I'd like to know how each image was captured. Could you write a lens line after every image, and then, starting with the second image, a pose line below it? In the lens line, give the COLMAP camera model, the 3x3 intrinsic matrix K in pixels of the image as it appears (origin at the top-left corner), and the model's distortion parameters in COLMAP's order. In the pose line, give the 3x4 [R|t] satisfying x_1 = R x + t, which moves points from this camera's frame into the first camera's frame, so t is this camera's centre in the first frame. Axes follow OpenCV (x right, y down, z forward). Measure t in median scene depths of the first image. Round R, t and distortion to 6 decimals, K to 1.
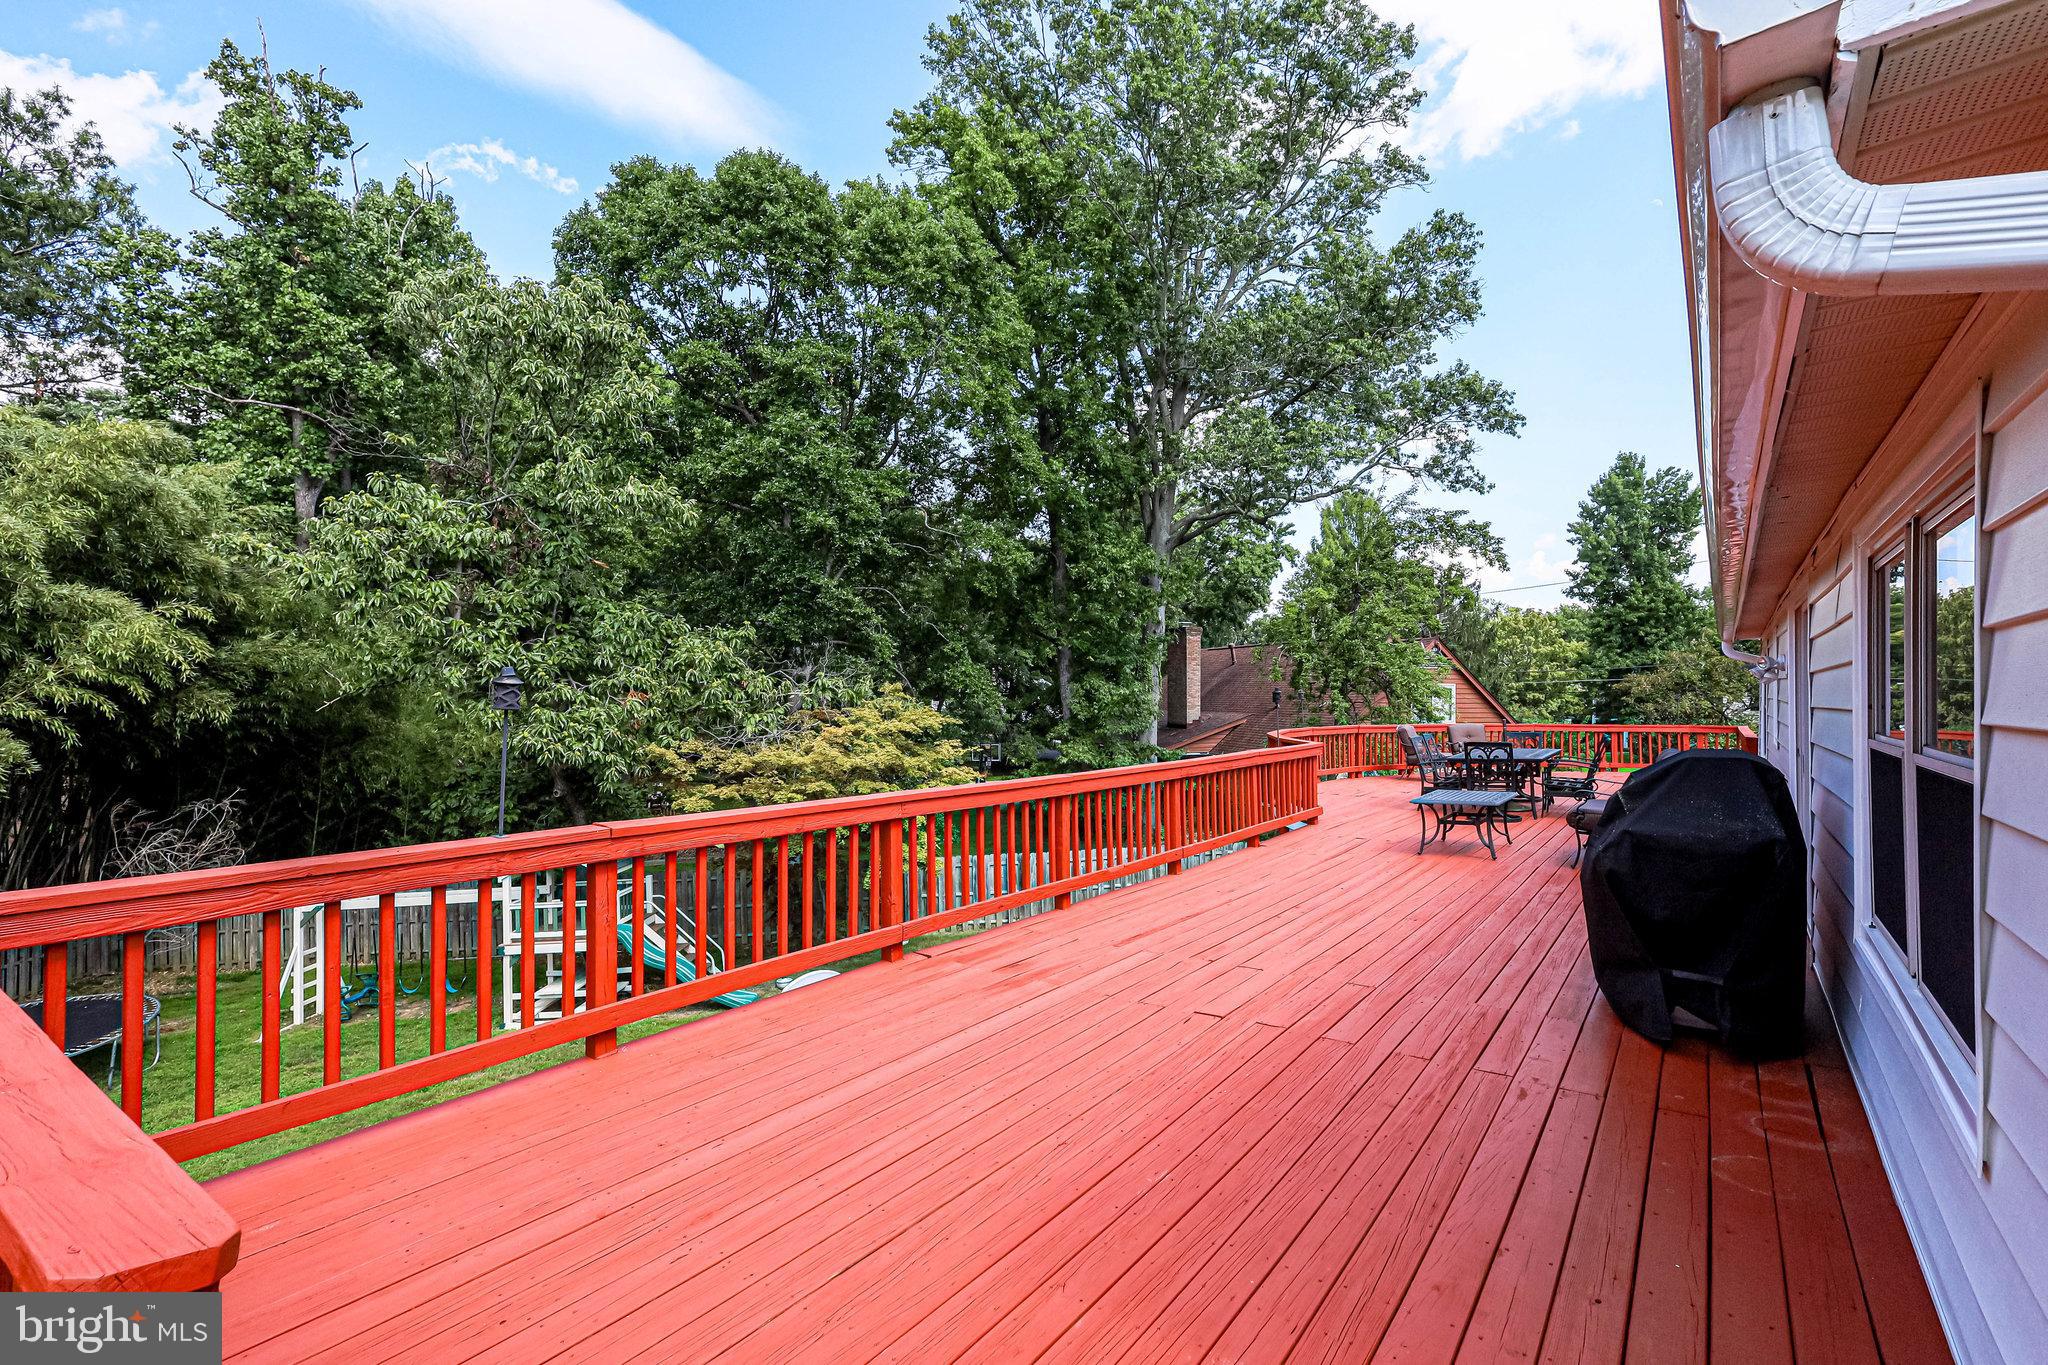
lens RADIAL K [[931.8, 0, 1015.4], [0, 931.8, 693.6], [0, 0, 1]] dist [0.004369, 0.000464]
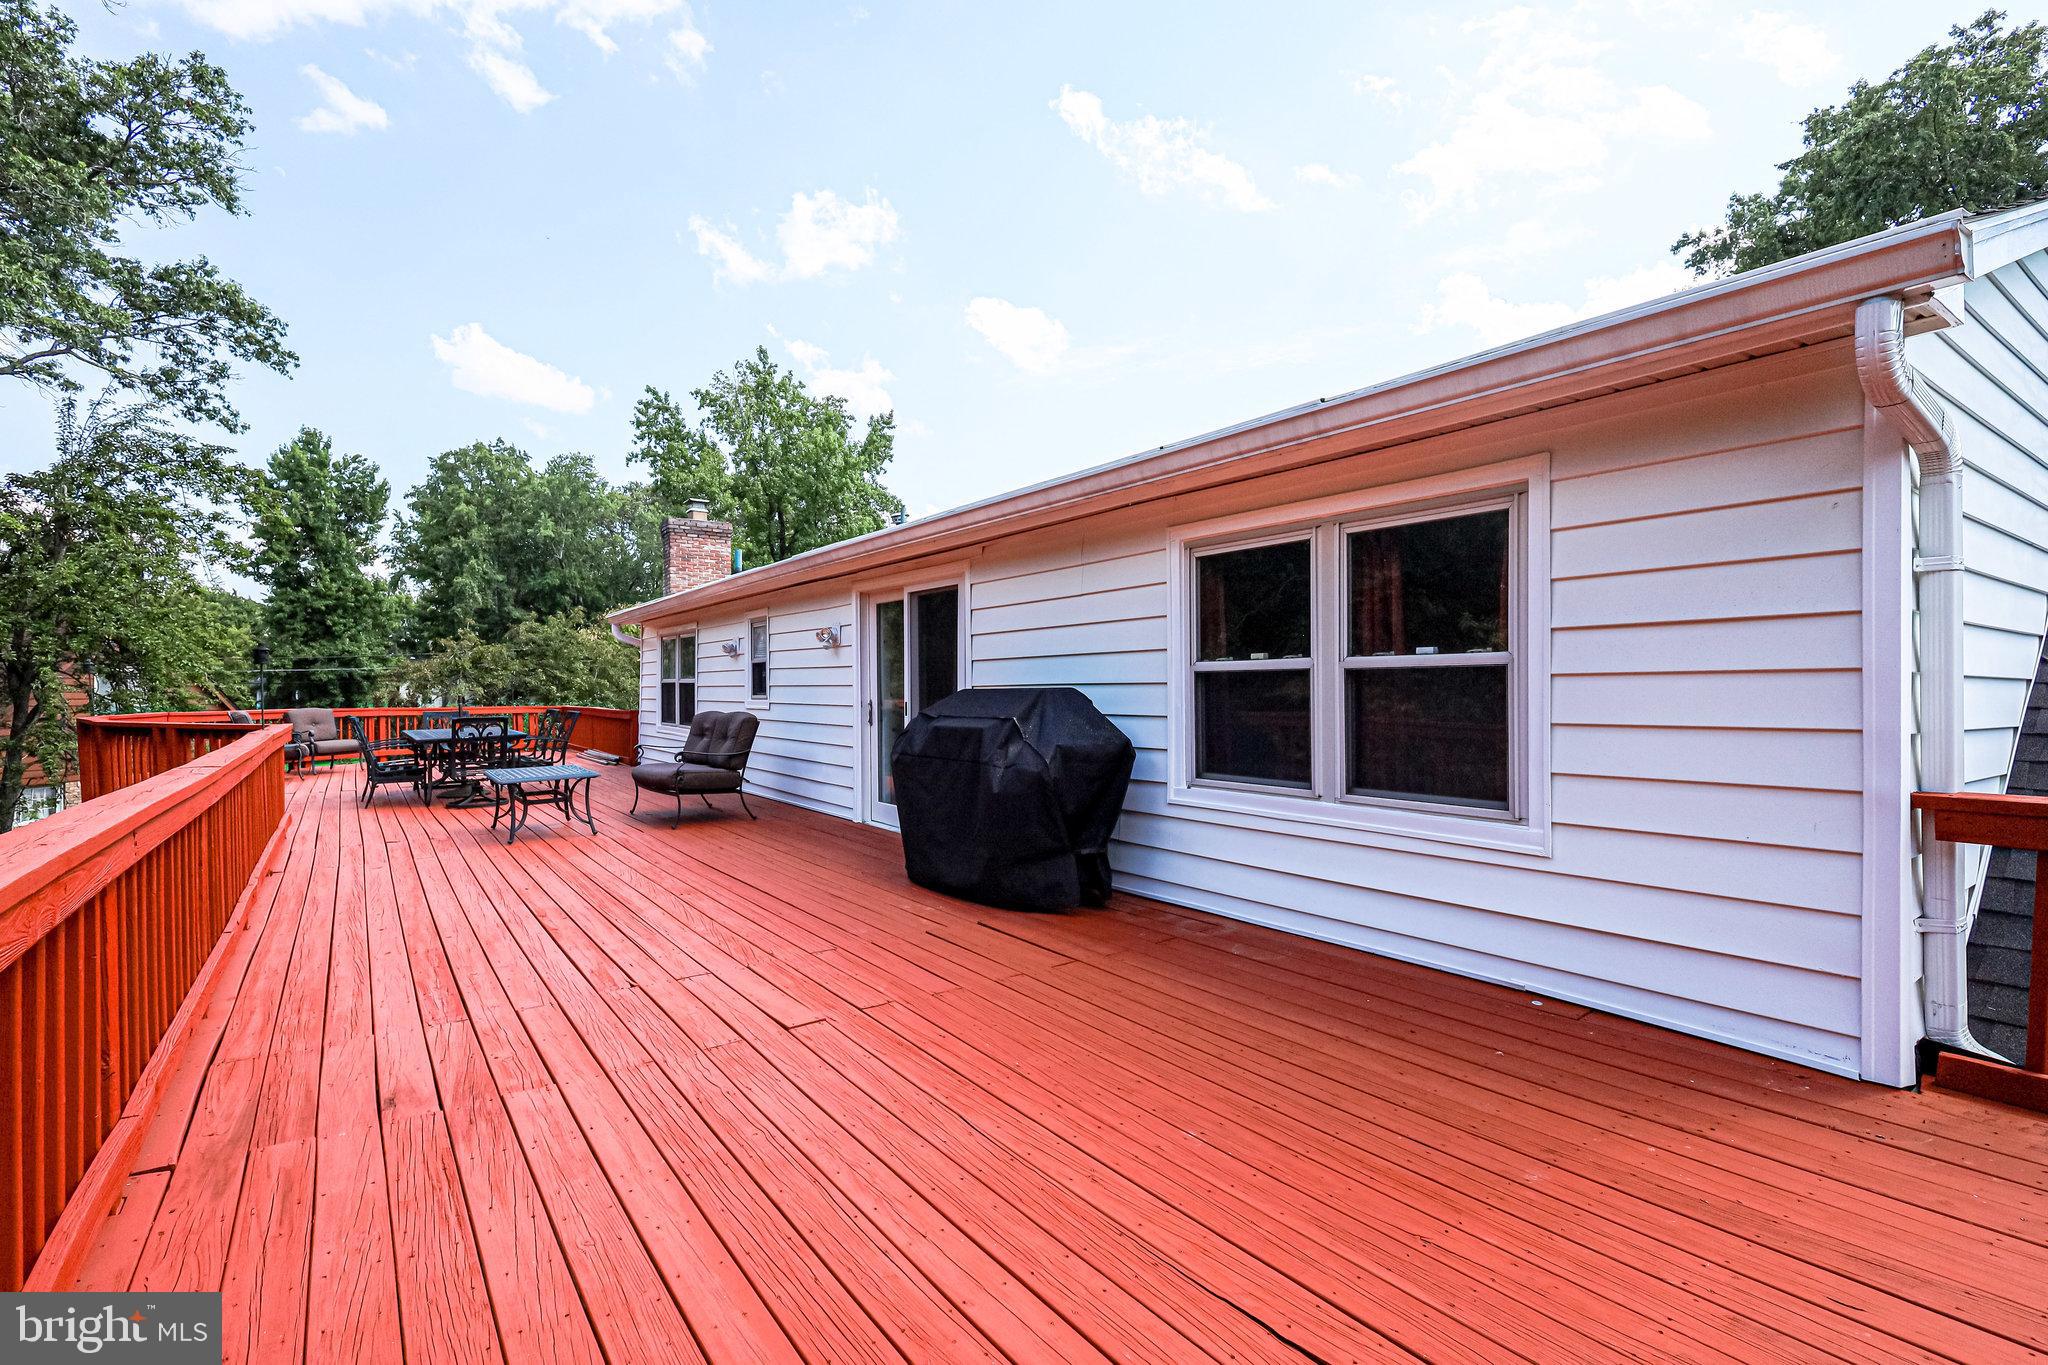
lens RADIAL K [[949.8, 0, 1021.2], [0, 949.8, 691.4], [0, 0, 1]] dist [0.000584, -0.000189]
pose [[0.308228, -0.000377, 0.951312, -0.067401], [-0.000908, 0.999999, 0.000691, 0.008973], [-0.951312, -0.001077, 0.308228, 0.079633]]
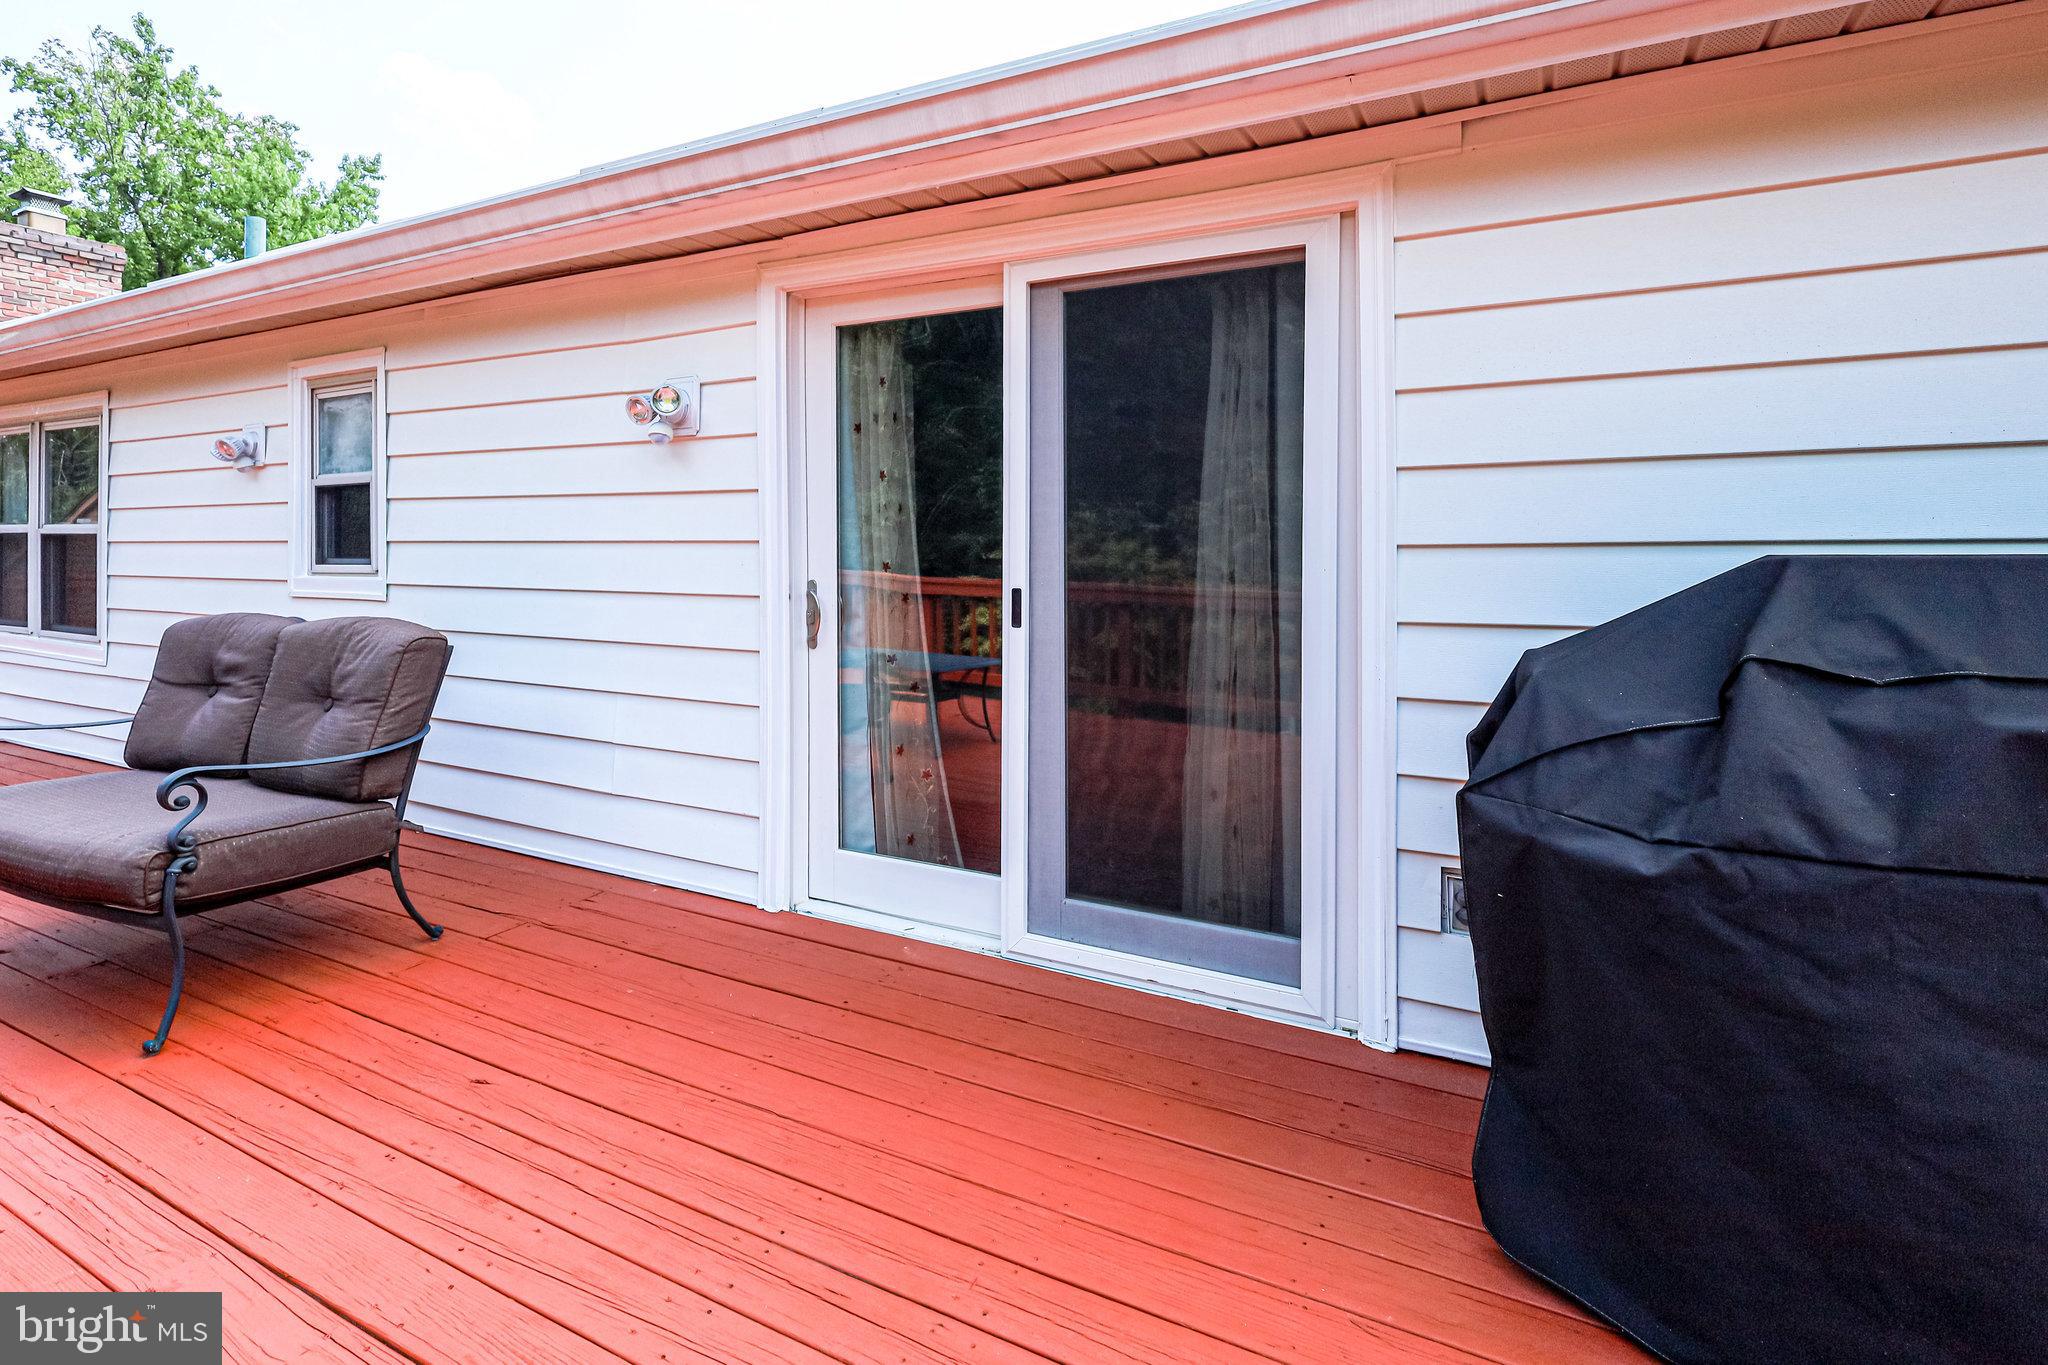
lens RADIAL K [[1020.4, 0, 1017.6], [0, 1020.4, 549.0], [0, 0, 1]] dist [0.001810, -0.000108]
pose [[-0.150665, 0.003174, 0.988580, 0.062543], [-0.003529, 0.999987, -0.003749, 0.008660], [-0.988579, -0.004053, -0.150652, 0.196235]]
